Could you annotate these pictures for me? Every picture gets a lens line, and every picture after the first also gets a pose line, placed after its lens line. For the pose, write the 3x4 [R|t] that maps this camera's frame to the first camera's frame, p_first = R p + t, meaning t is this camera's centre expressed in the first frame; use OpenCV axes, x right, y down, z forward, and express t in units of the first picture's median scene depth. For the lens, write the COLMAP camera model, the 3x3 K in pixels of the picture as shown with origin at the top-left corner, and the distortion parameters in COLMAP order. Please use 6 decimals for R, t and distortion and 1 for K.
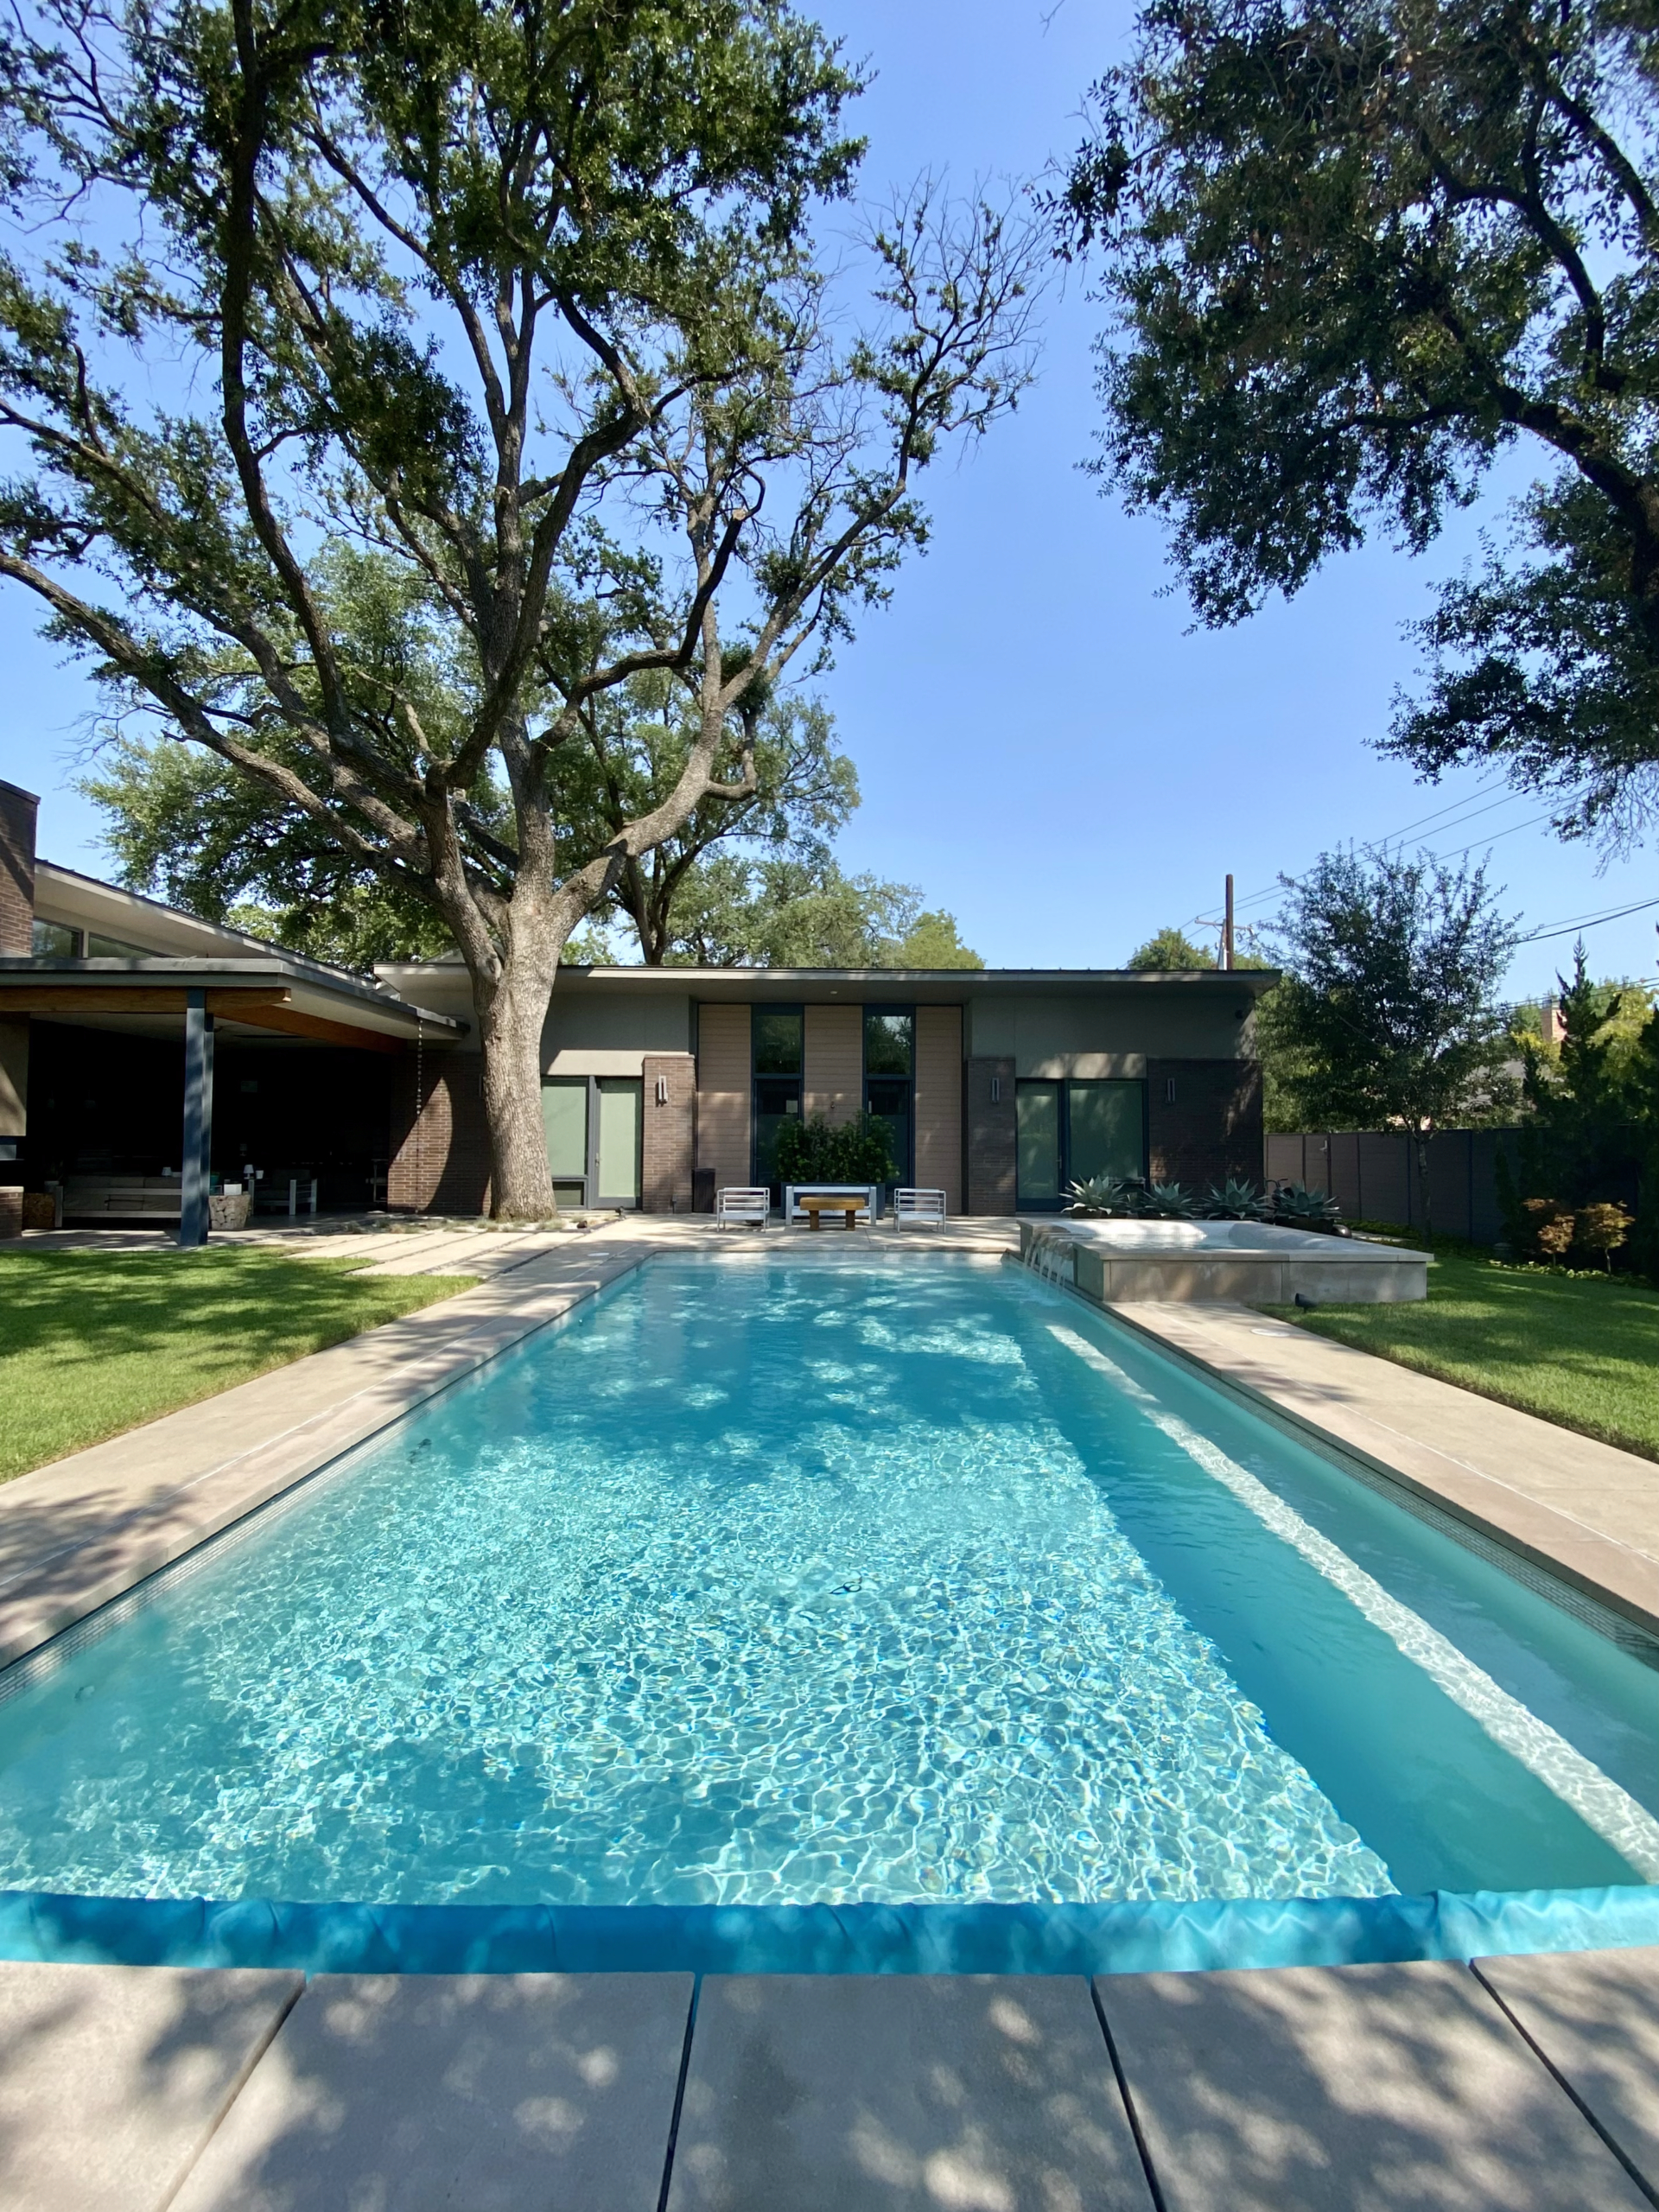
lens RADIAL K [[941.0, 0, 830.2], [0, 941.0, 1106.1], [0, 0, 1]] dist [-0.002176, -0.000133]
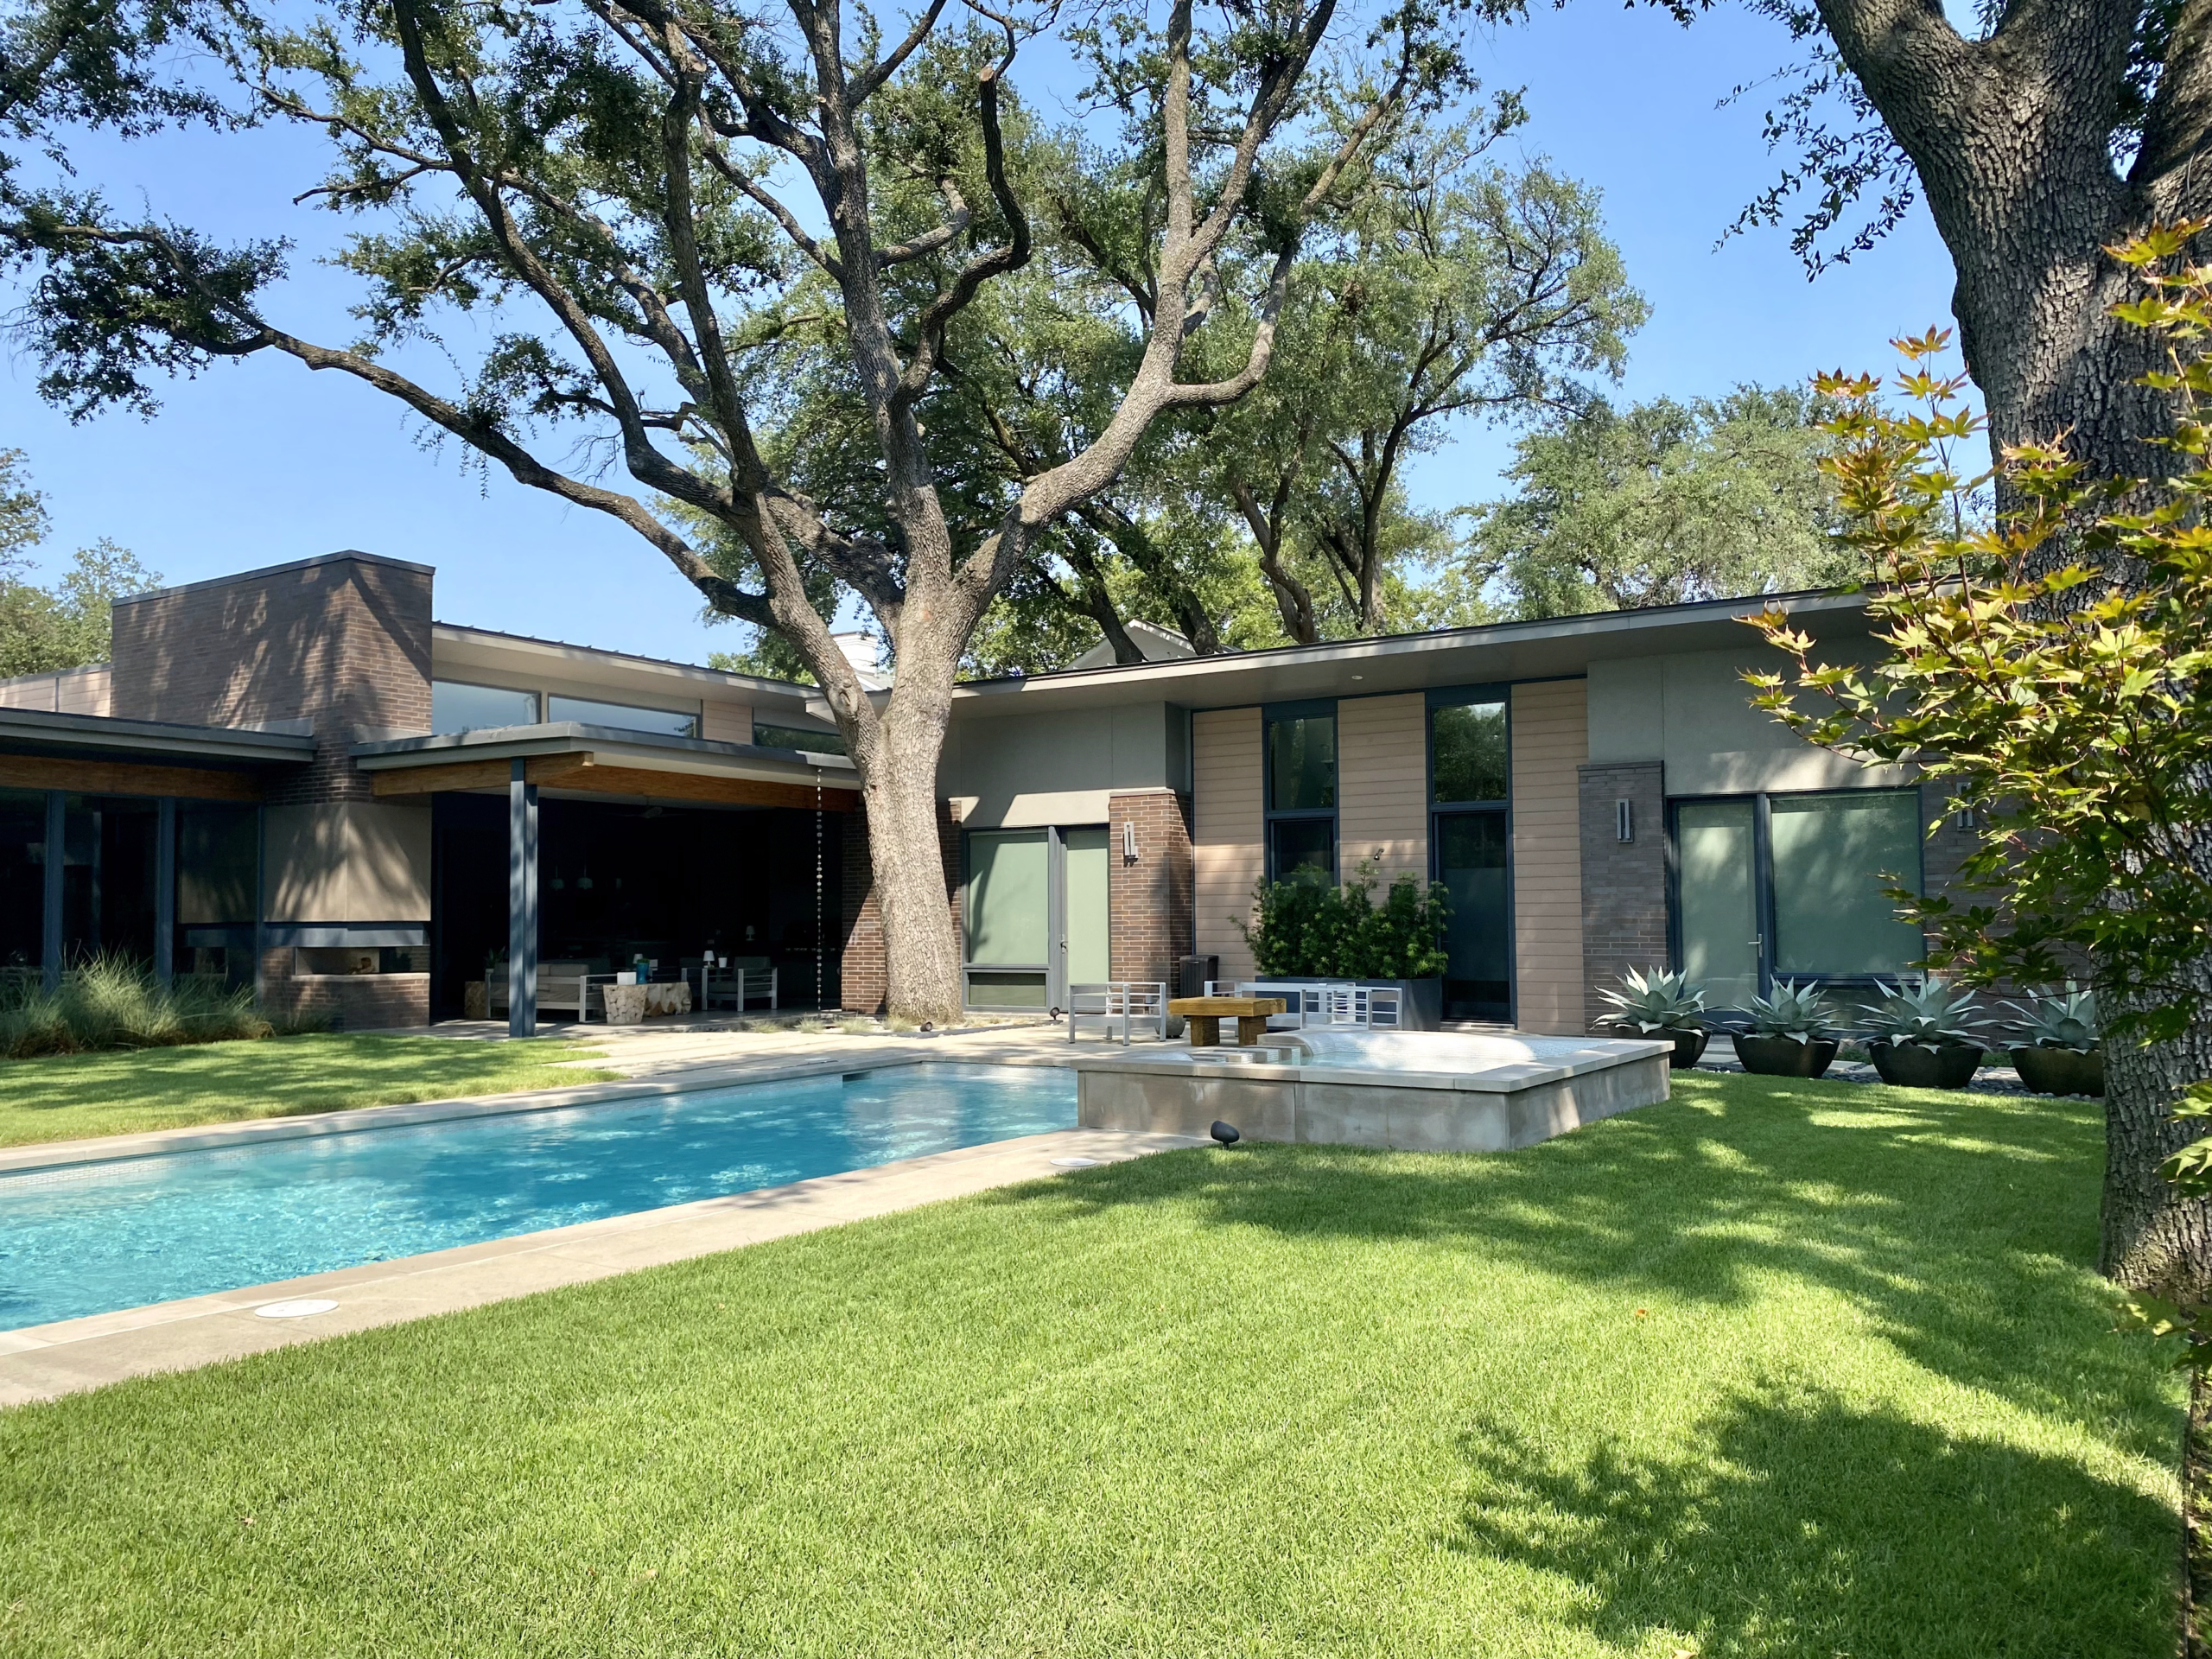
lens RADIAL K [[1668.0, 0, 1106.6], [0, 1668.0, 830.4], [0, 0, 1]] dist [0.053382, 0.000833]
pose [[0.829800, -0.040905, -0.556560, 0.493298], [0.033694, 0.999163, -0.023198, 0.001944], [0.557043, 0.000496, 0.830483, -0.034605]]
